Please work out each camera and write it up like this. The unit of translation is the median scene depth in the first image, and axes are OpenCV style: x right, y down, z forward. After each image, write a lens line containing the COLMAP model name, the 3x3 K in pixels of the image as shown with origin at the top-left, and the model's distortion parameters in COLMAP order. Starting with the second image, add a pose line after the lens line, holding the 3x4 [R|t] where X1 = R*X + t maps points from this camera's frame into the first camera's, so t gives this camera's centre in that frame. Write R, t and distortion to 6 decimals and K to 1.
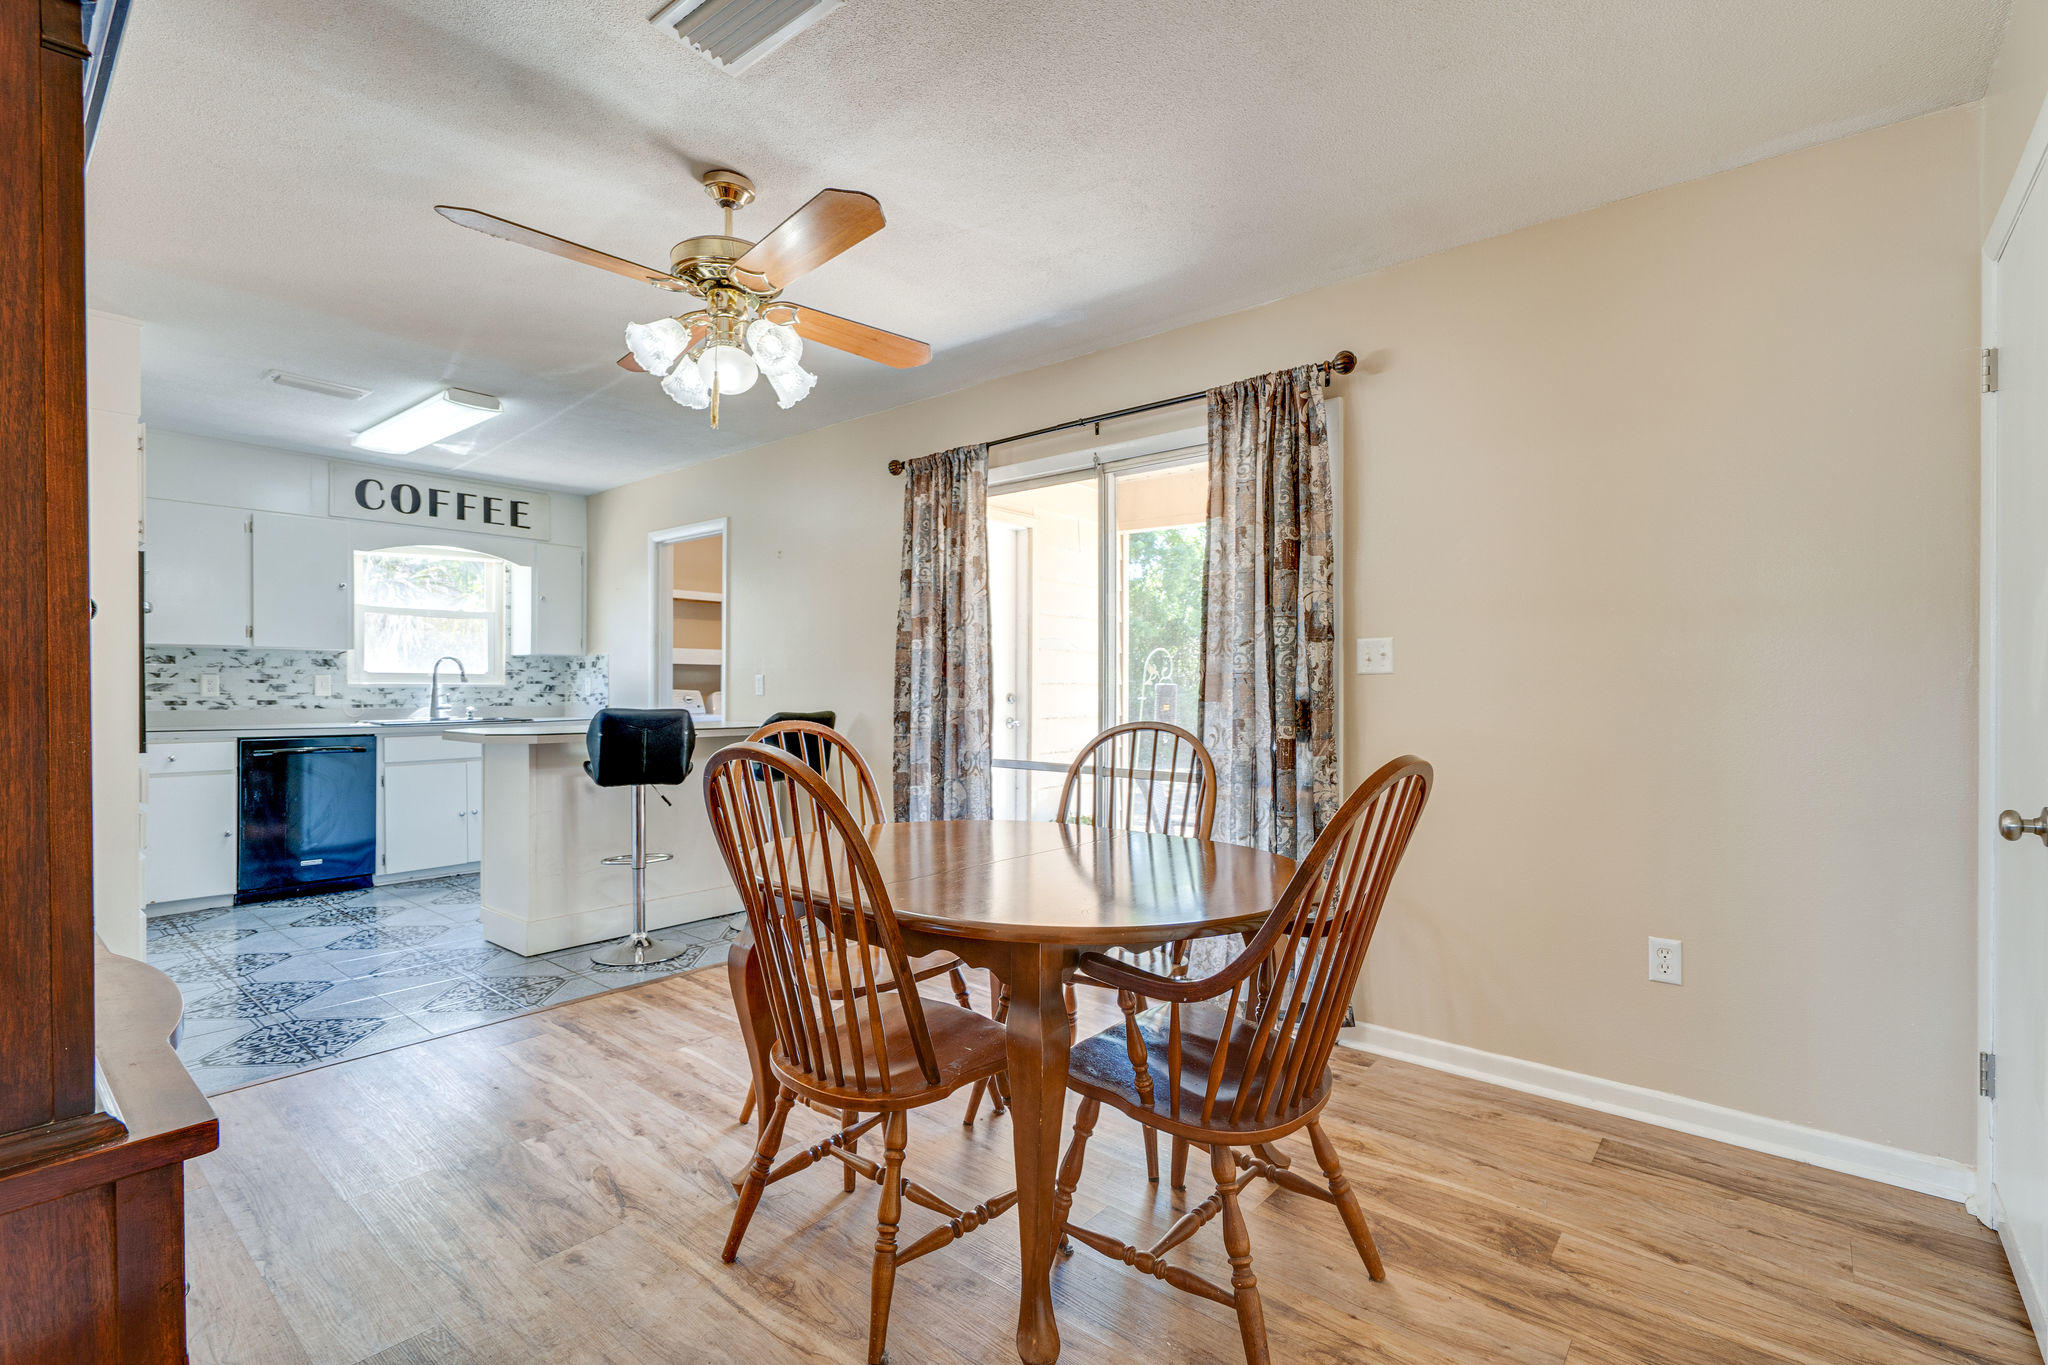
lens RADIAL K [[940.3, 0, 1024.0], [0, 940.3, 682.5], [0, 0, 1]] dist [0.000535, 0.000467]
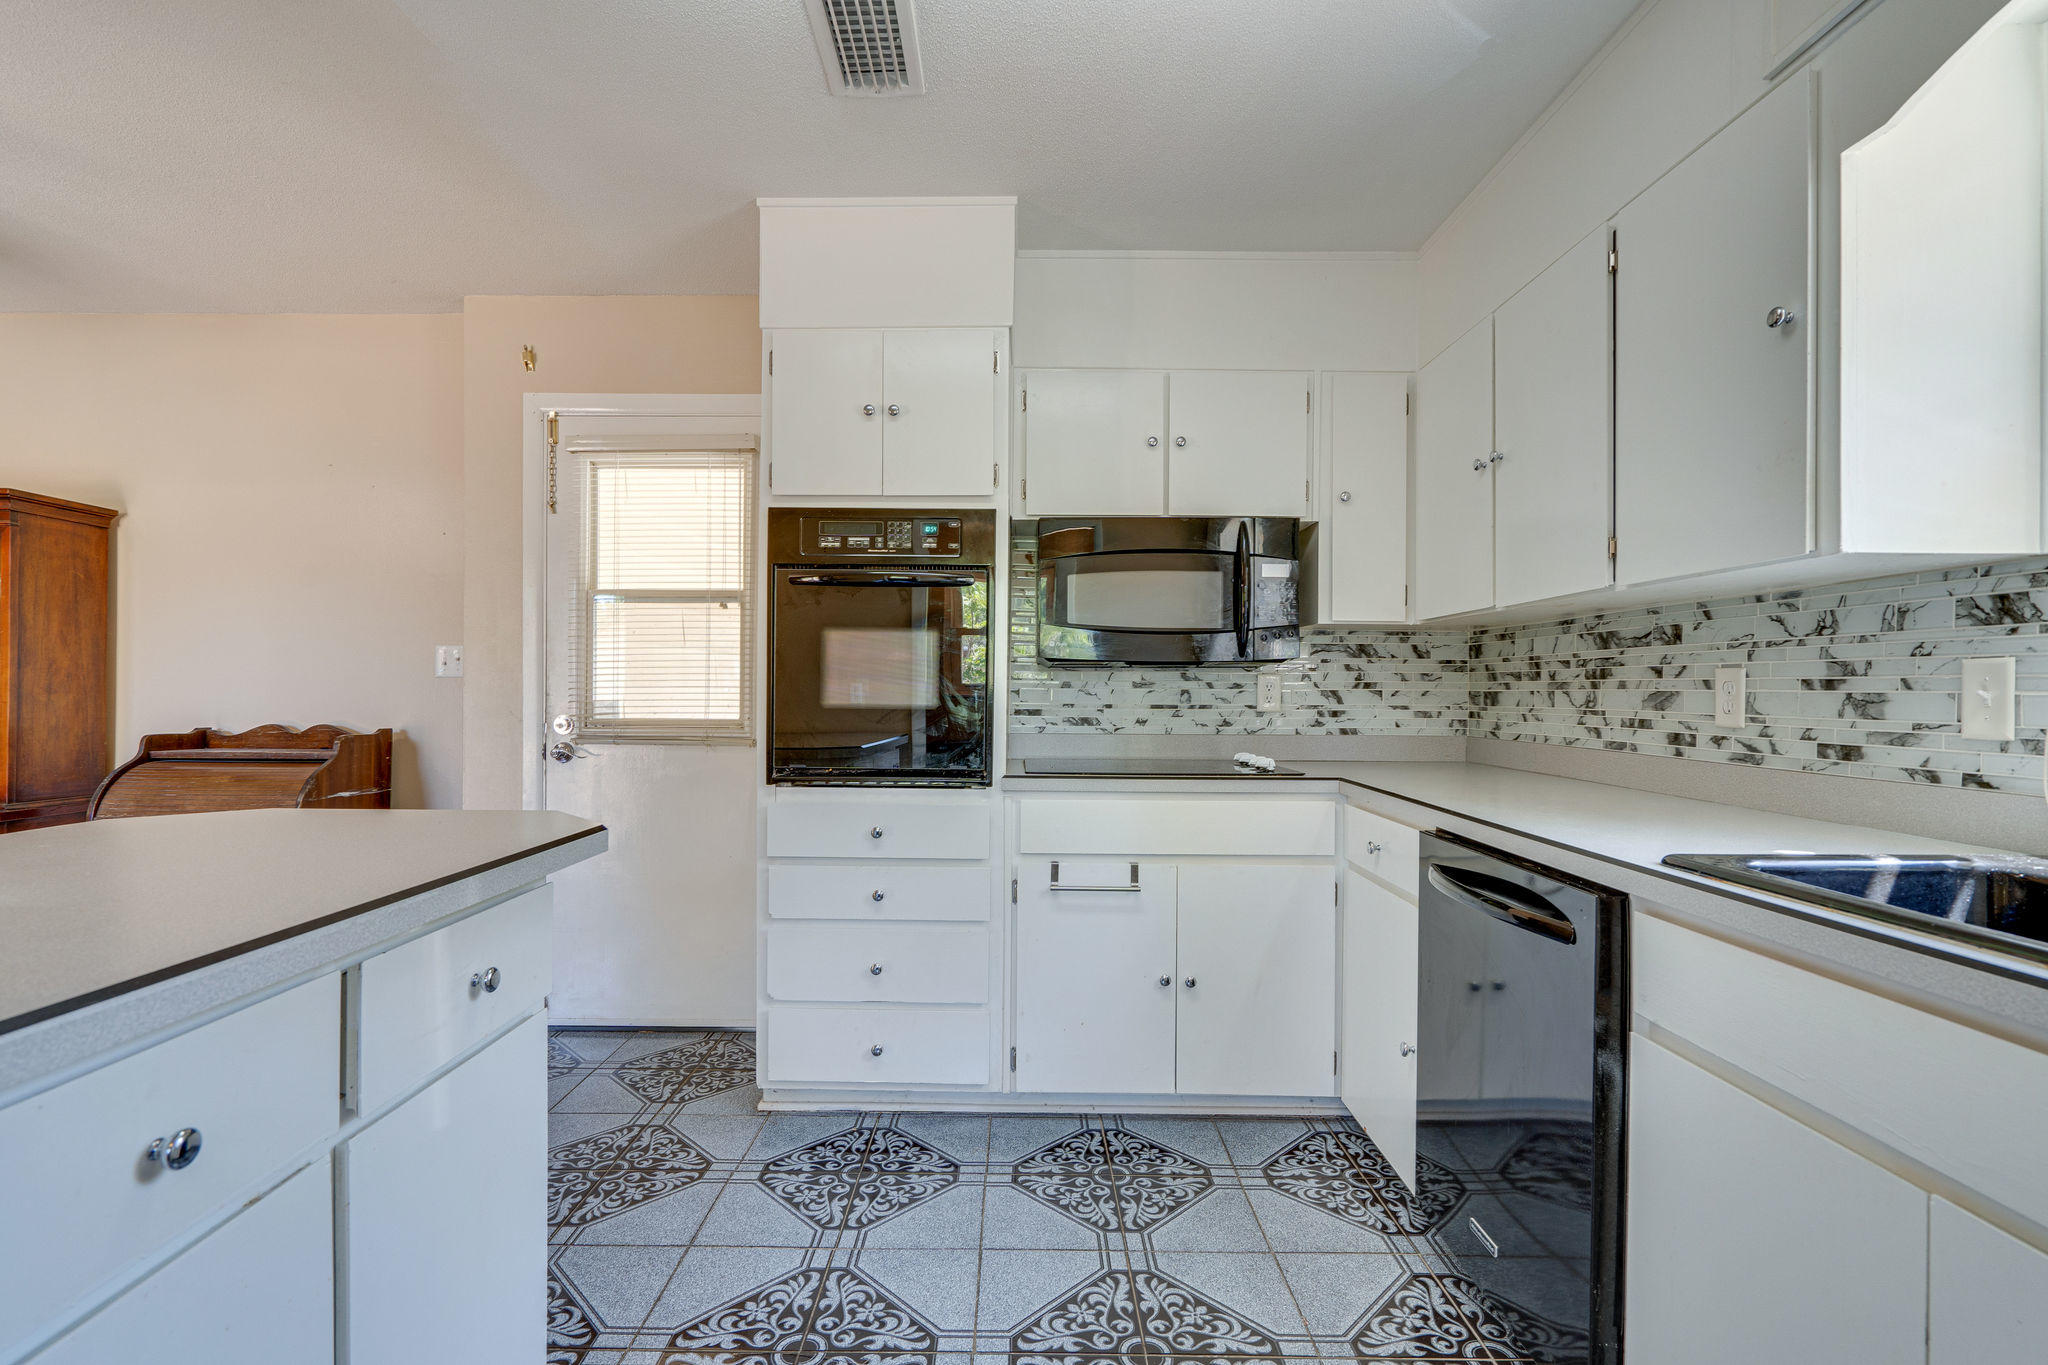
lens RADIAL K [[928.6, 0, 1011.5], [0, 928.6, 689.5], [0, 0, 1]] dist [-0.010418, 0.006176]
pose [[-0.771811, -0.006741, -0.635816, -0.381664], [-0.004464, 0.999977, -0.005183, 0.003112], [0.635837, -0.001162, -0.771823, 1.028345]]
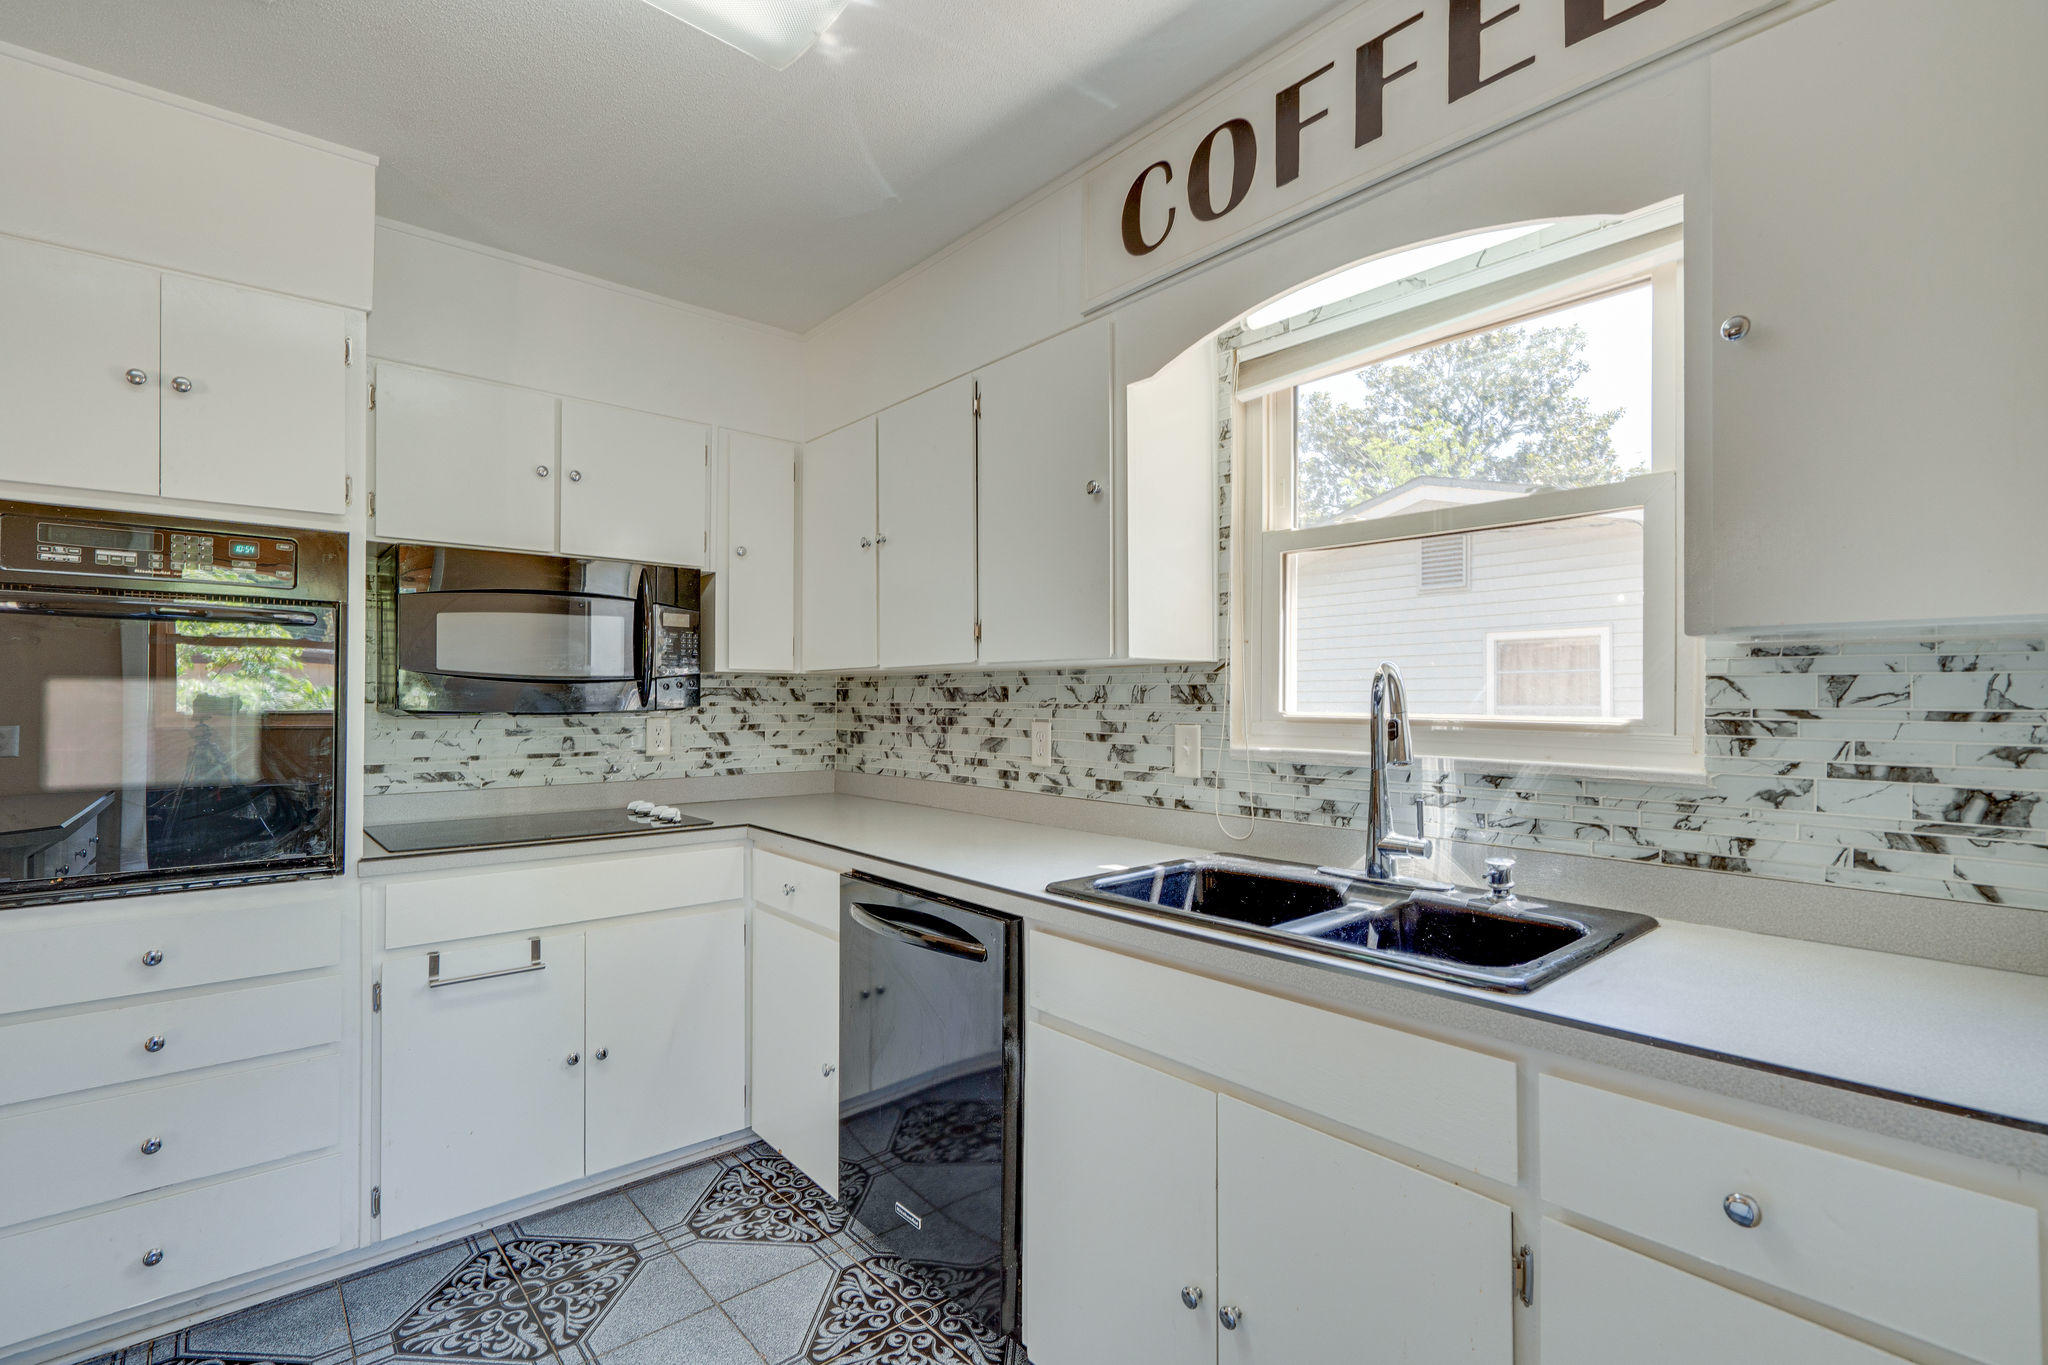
lens RADIAL K [[931.7, 0, 1004.8], [0, 931.7, 693.0], [0, 0, 1]] dist [-0.000408, 0.000352]
pose [[-0.168299, -0.007651, -0.985706, -0.344188], [0.004430, 0.999954, -0.008518, -0.018659], [0.985726, -0.005801, -0.168257, 0.993249]]
